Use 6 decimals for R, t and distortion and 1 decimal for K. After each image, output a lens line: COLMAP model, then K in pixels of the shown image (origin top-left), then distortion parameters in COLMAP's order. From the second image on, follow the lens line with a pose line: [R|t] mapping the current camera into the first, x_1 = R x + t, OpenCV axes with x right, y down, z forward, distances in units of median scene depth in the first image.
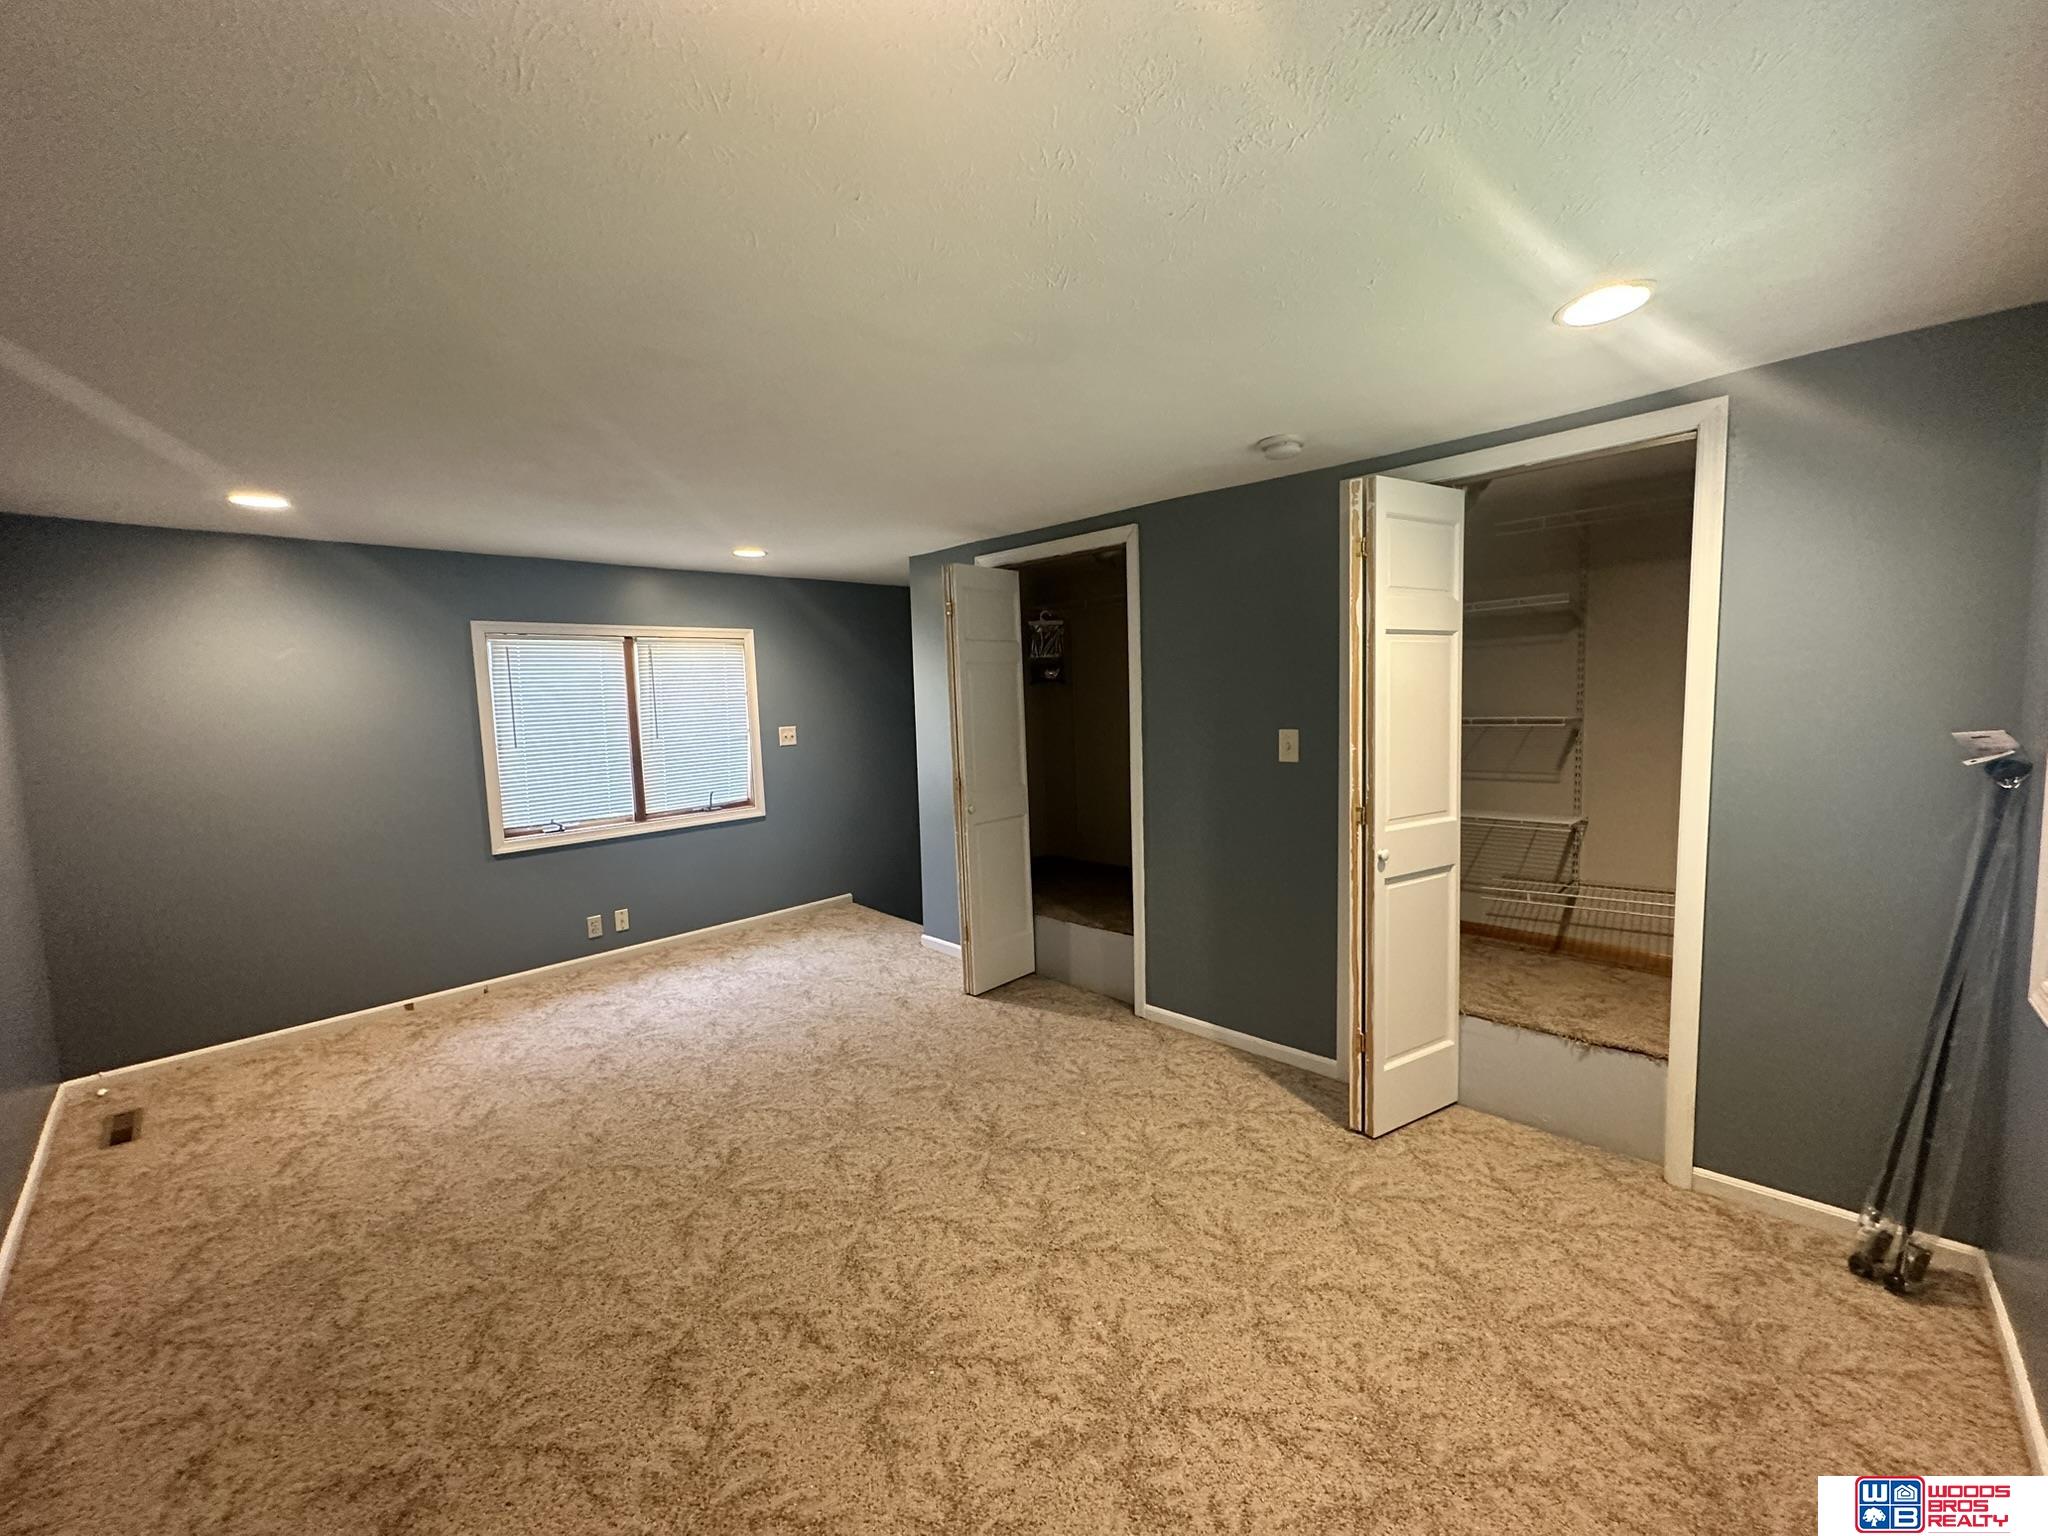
lens RADIAL K [[816.9, 0, 1025.6], [0, 816.9, 767.1], [0, 0, 1]] dist [-0.000283, 0.000455]
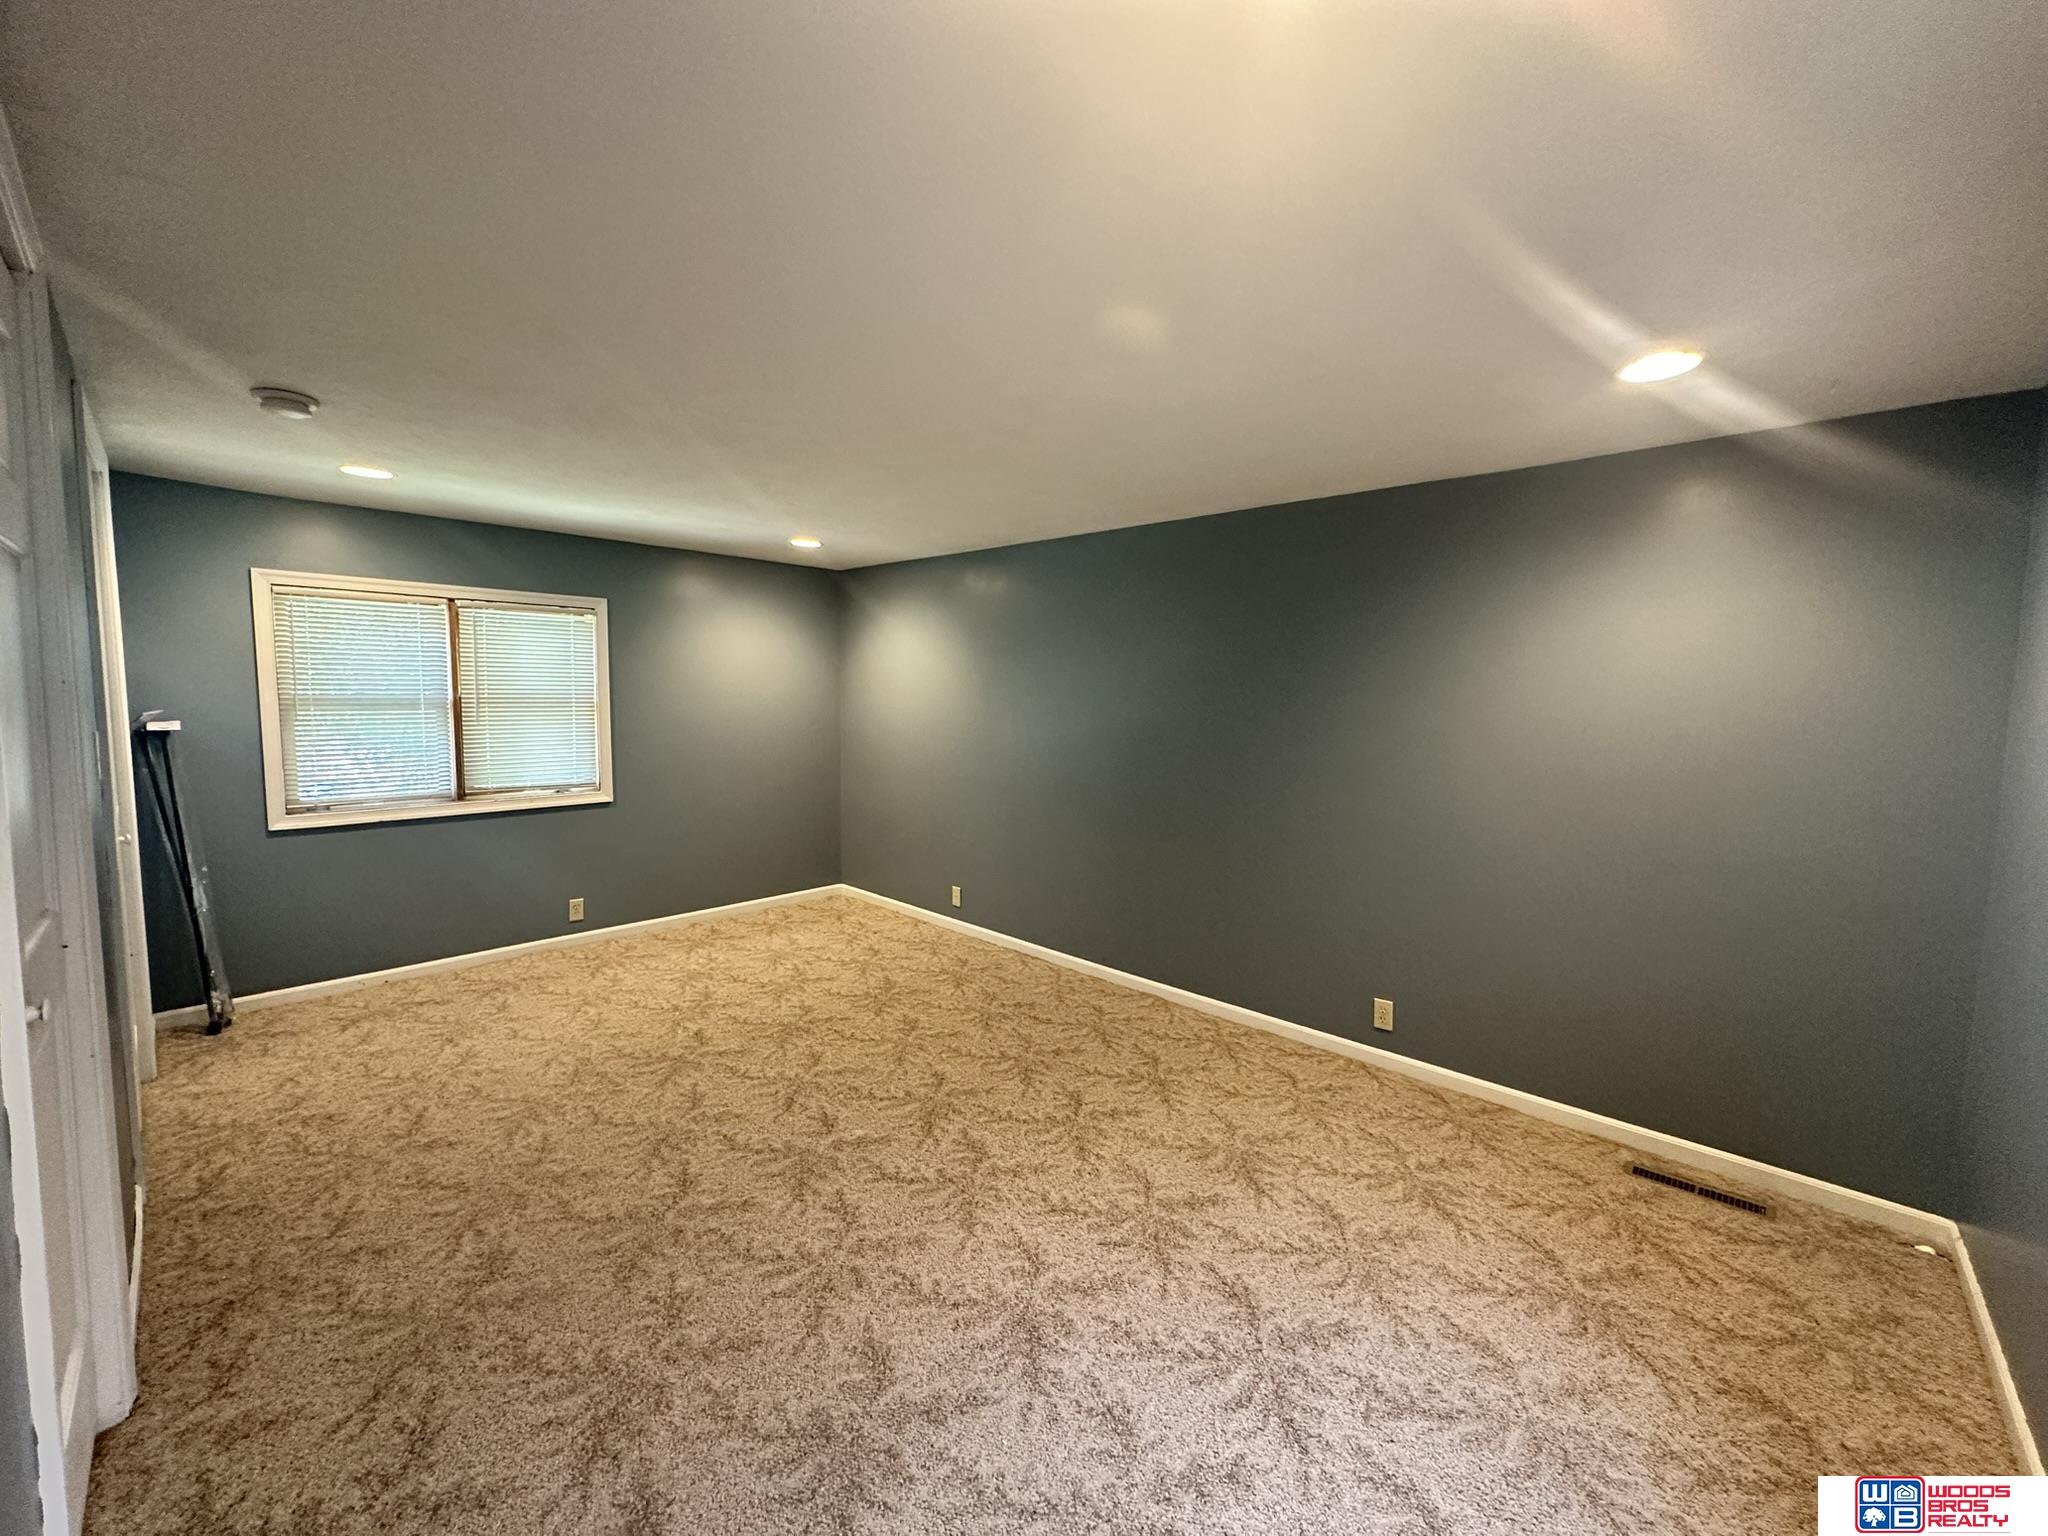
lens RADIAL K [[816.9, 0, 1025.6], [0, 816.9, 767.1], [0, 0, 1]] dist [-0.000283, 0.000455]
pose [[-0.999768, 0.013426, -0.016822, -0.397926], [0.010434, 0.985943, 0.166757, -0.117522], [0.018825, 0.166542, -0.985855, 1.642964]]
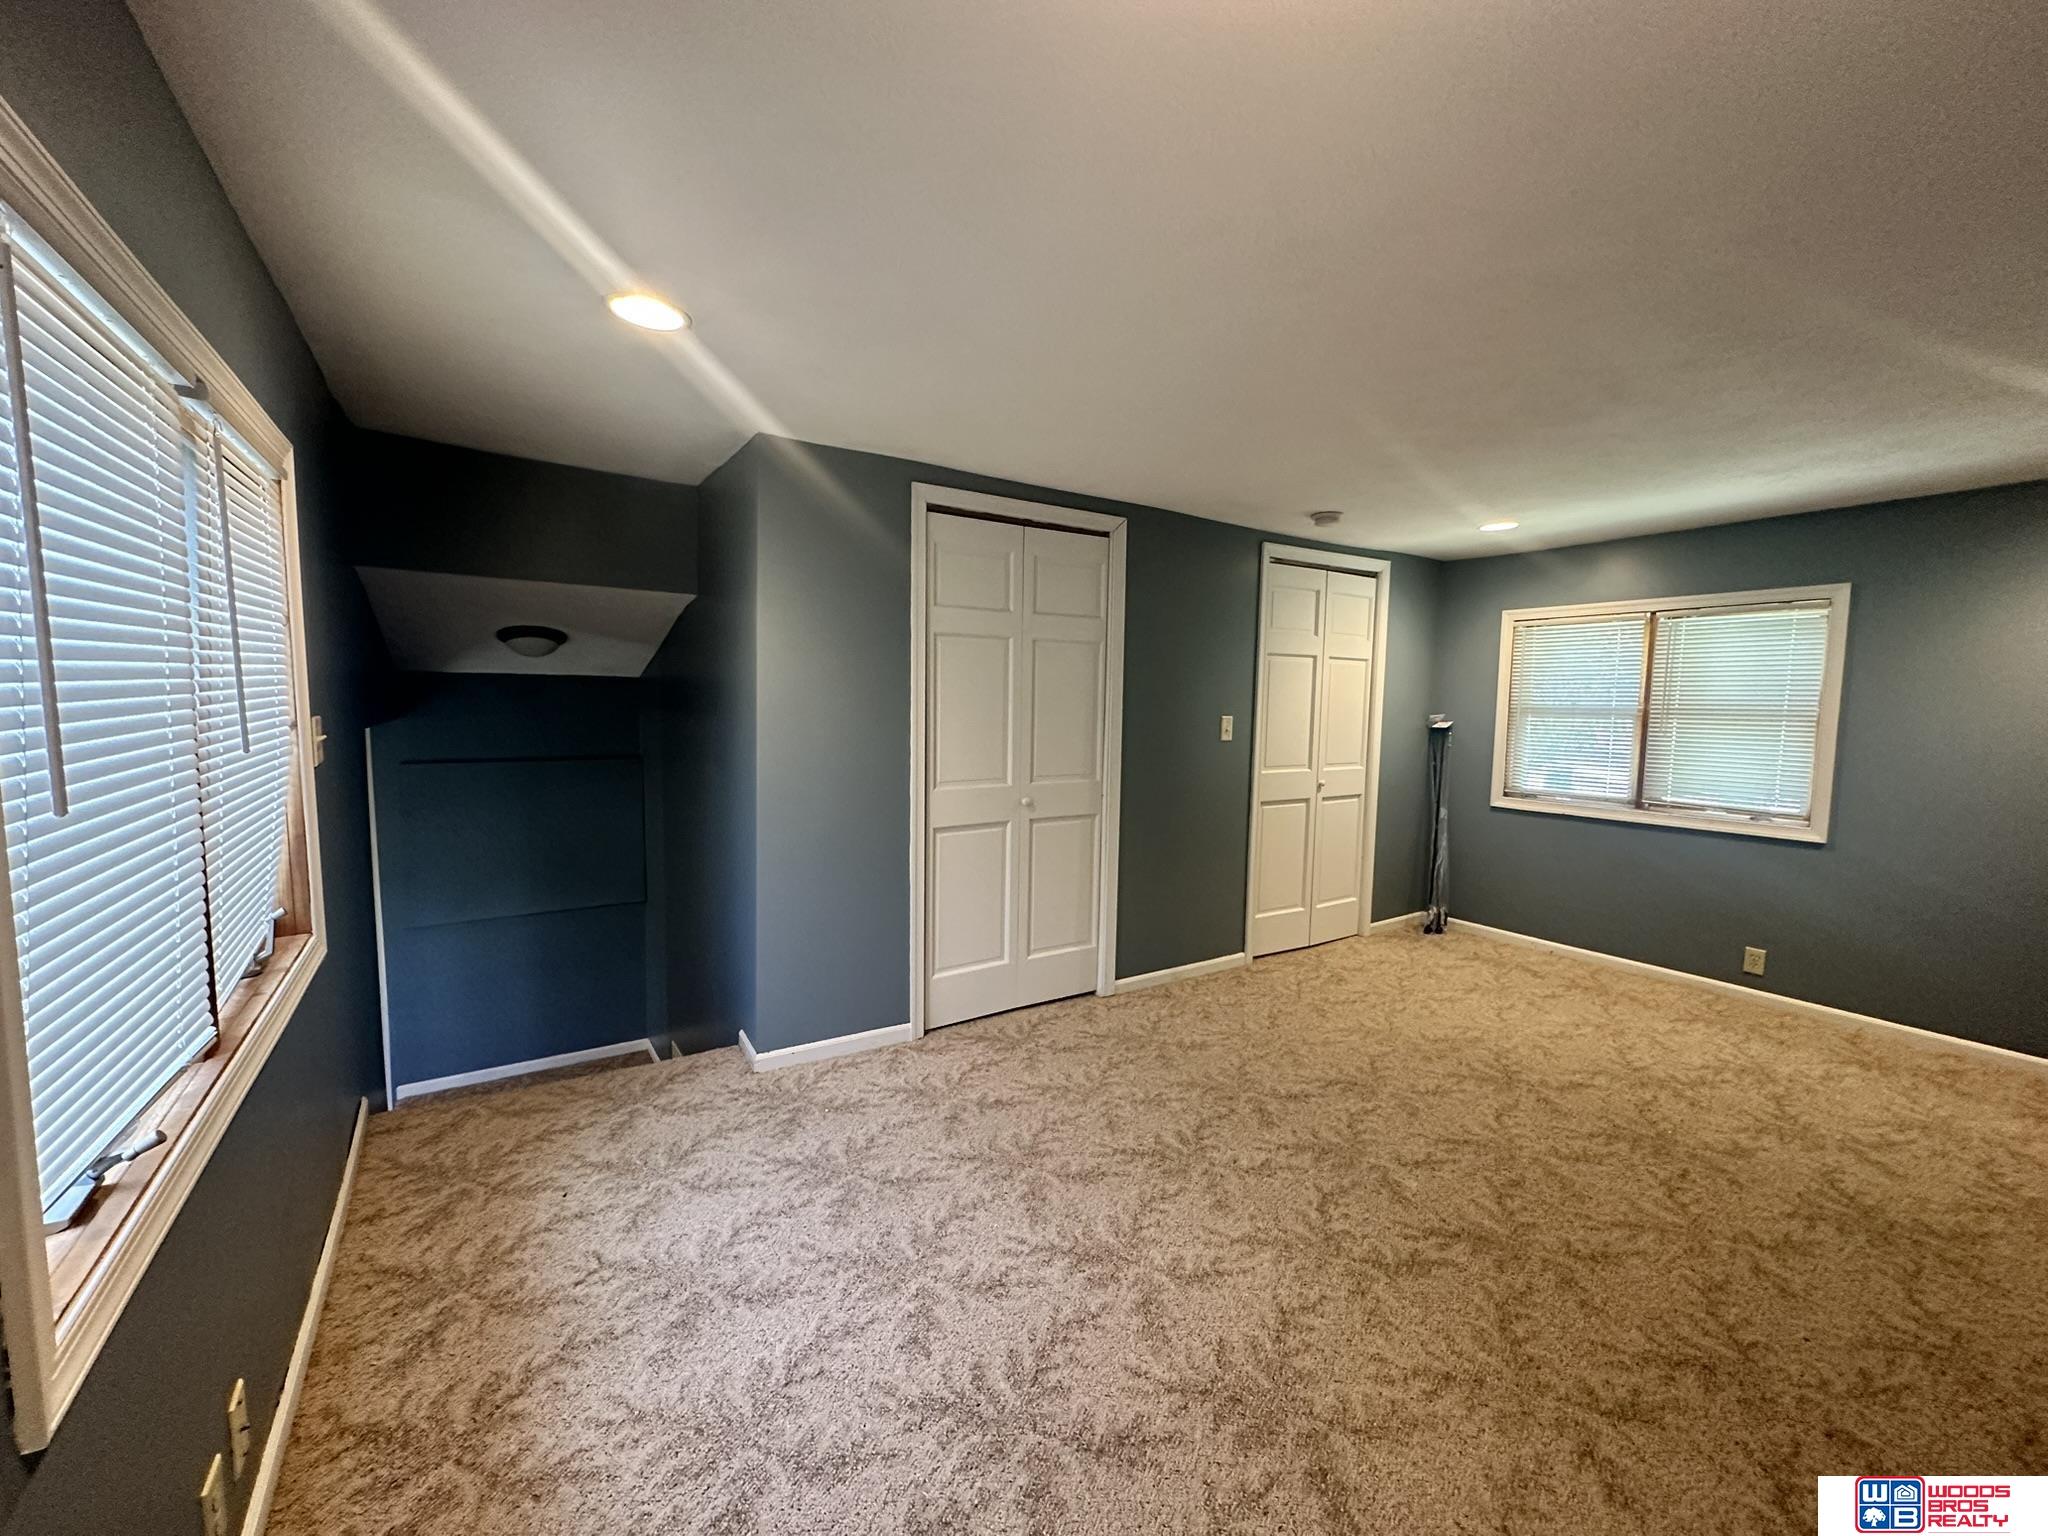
lens RADIAL K [[816.9, 0, 1025.6], [0, 816.9, 767.1], [0, 0, 1]] dist [-0.000283, 0.000455]
pose [[0.219612, -0.056823, 0.973931, -1.034228], [0.056771, 0.997355, 0.045388, -0.041890], [-0.973934, 0.045324, 0.222257, 1.021442]]
